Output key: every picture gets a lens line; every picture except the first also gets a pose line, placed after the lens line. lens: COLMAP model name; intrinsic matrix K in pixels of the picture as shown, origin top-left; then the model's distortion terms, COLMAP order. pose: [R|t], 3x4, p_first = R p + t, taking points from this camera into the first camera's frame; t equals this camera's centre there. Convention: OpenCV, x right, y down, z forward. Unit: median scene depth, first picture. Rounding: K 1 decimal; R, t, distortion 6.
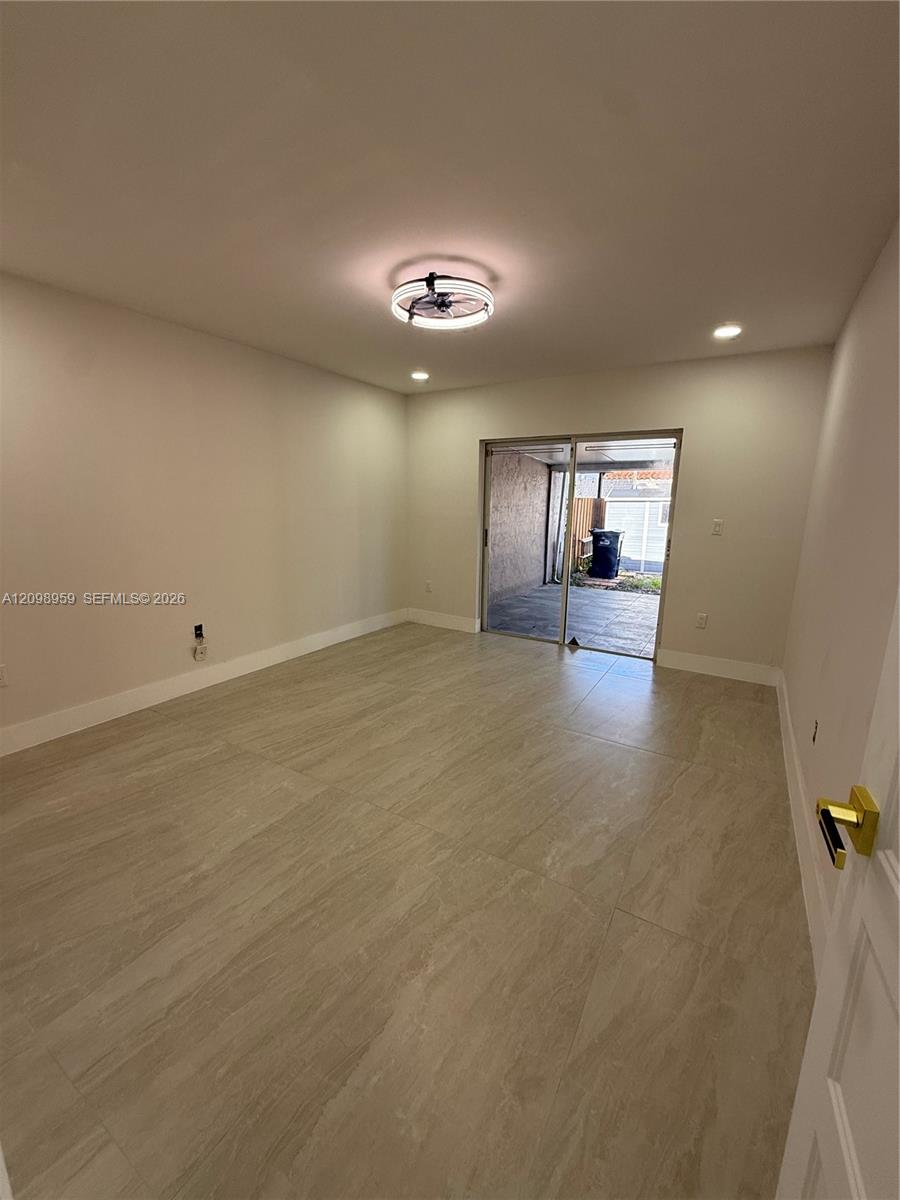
lens RADIAL K [[479.4, 0, 450.2], [0, 479.4, 597.6], [0, 0, 1]] dist [0.001486, -0.000115]
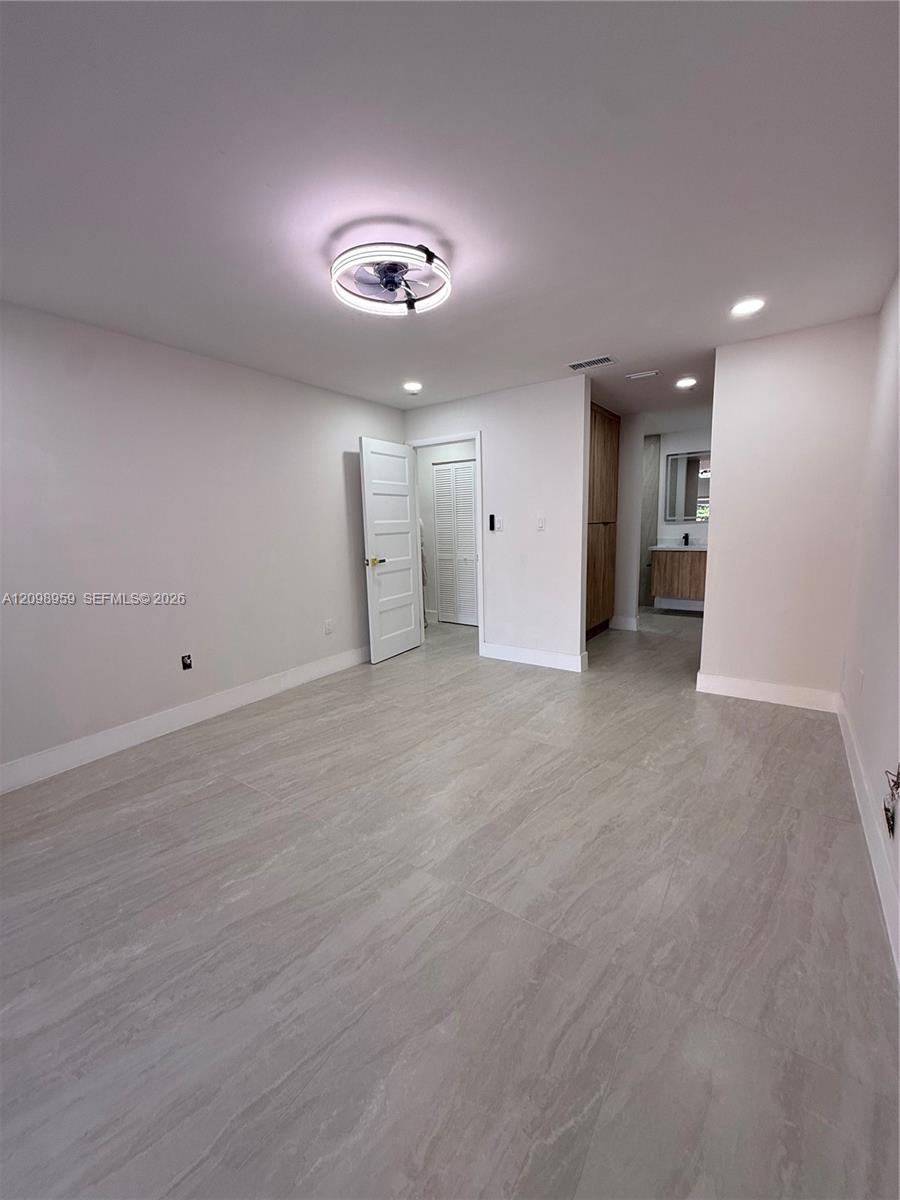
lens RADIAL K [[479.4, 0, 450.2], [0, 479.4, 597.6], [0, 0, 1]] dist [0.001486, -0.000115]
pose [[-0.998187, 0.008700, 0.059560, -0.158724], [0.029417, 0.933792, 0.356605, -0.363990], [-0.052515, 0.357711, -0.932355, 1.868448]]
